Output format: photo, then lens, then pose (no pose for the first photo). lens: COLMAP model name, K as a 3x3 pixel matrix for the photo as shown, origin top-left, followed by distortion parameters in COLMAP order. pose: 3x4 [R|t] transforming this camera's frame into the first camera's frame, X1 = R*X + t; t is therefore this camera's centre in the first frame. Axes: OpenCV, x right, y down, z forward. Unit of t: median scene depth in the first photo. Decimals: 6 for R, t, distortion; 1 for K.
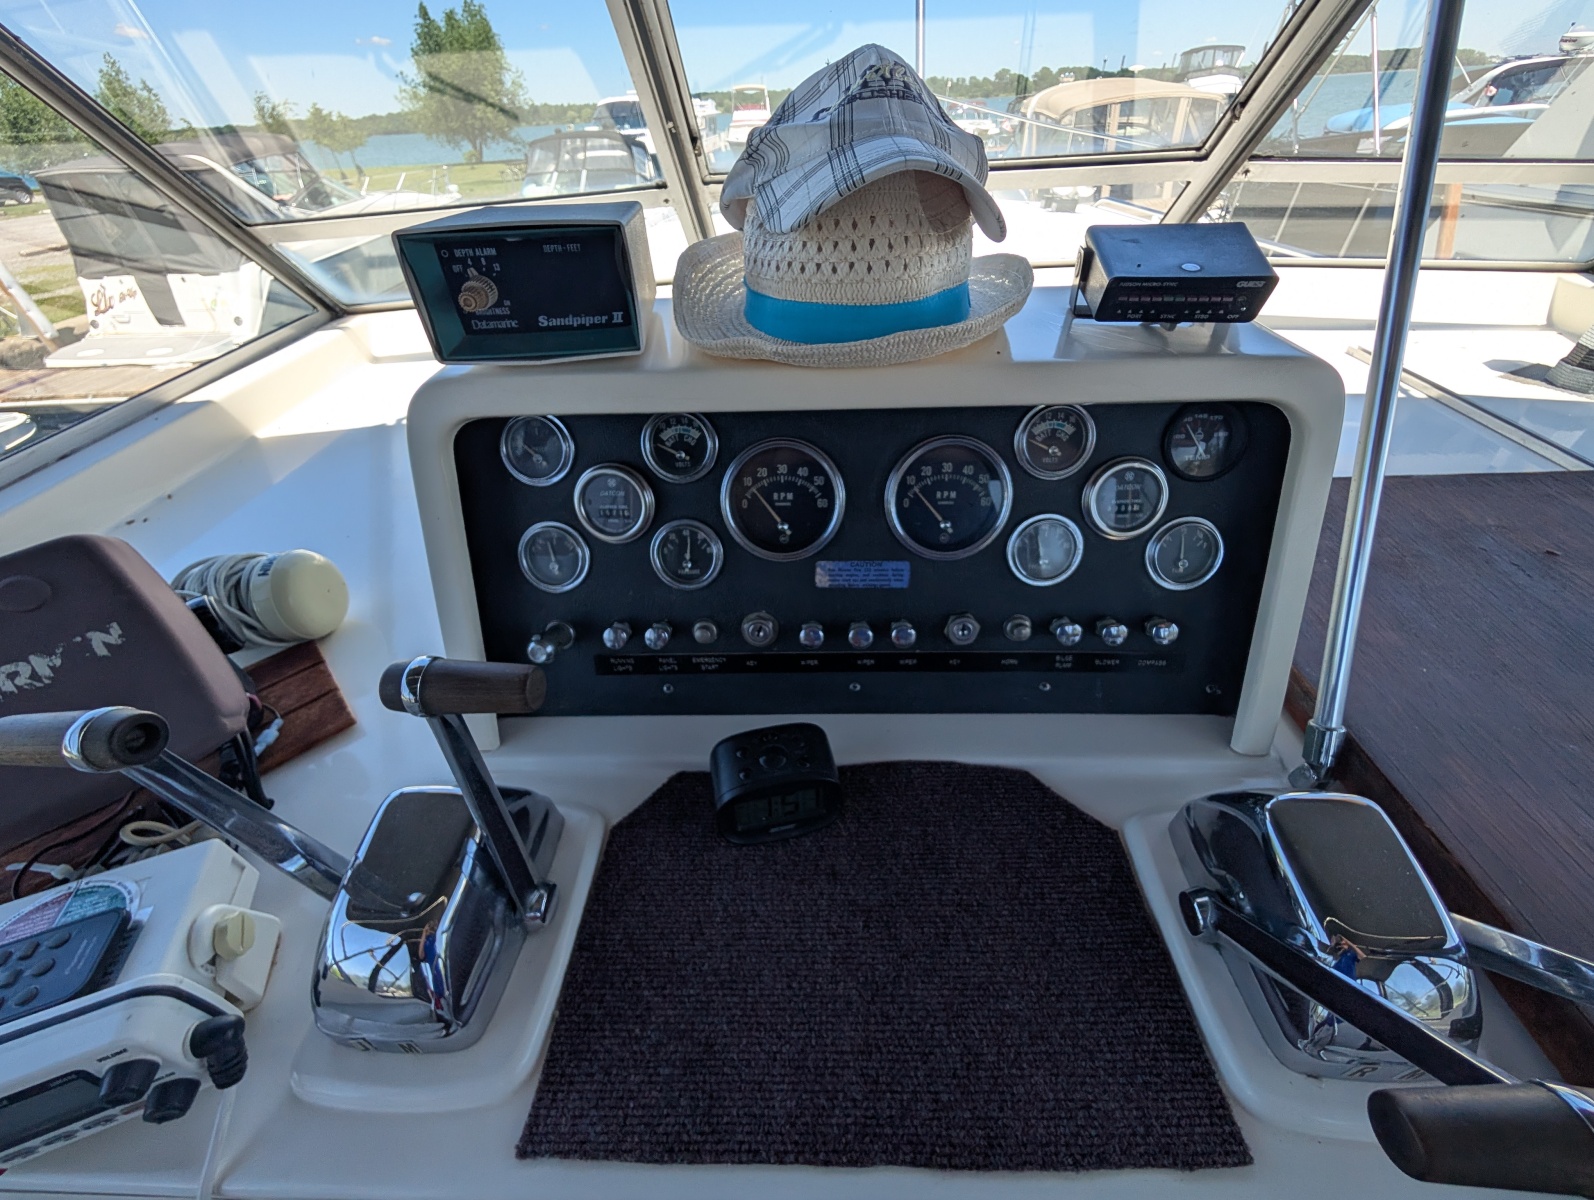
lens RADIAL K [[607.6, 0, 800.3], [0, 607.6, 597.8], [0, 0, 1]] dist [0.000447, -0.000058]
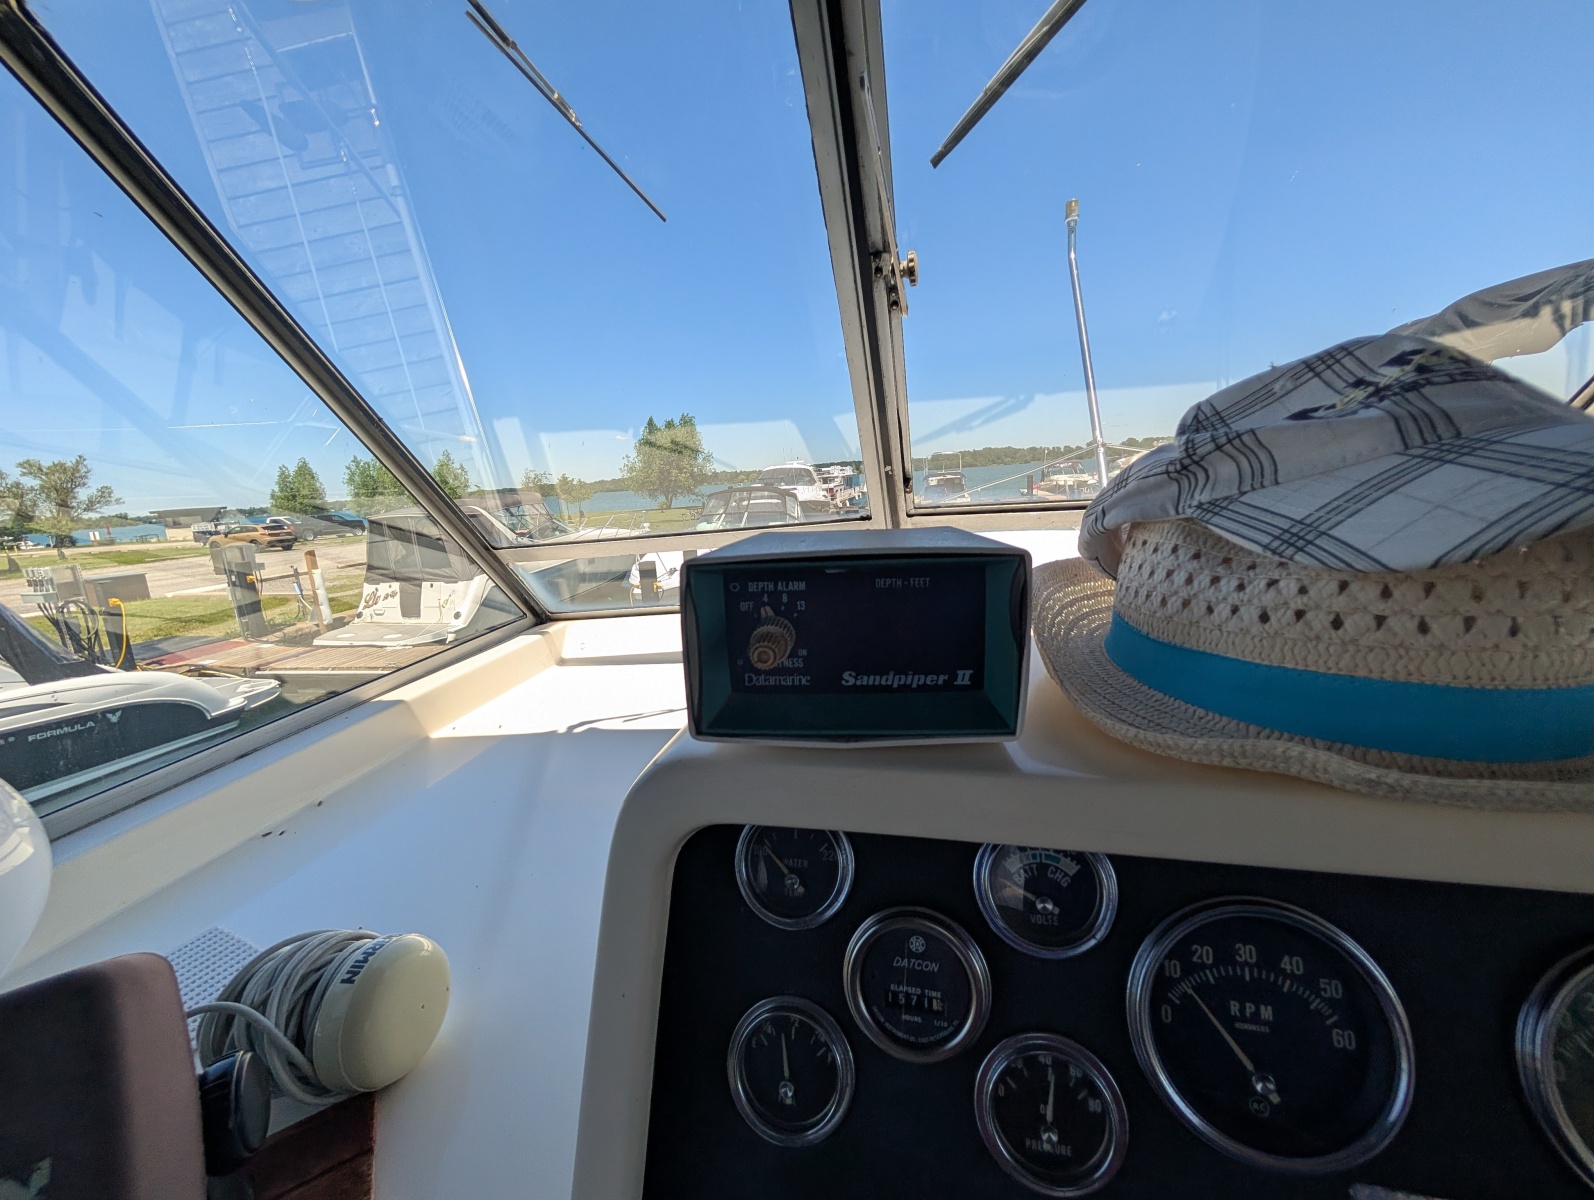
lens RADIAL K [[603.9, 0, 799.1], [0, 603.9, 593.0], [0, 0, 1]] dist [0.001456, 0.000060]
pose [[0.981473, 0.018916, -0.190665, -0.238010], [-0.104749, 0.886210, -0.451287, -0.160203], [0.160433, 0.462898, 0.871772, 0.257204]]
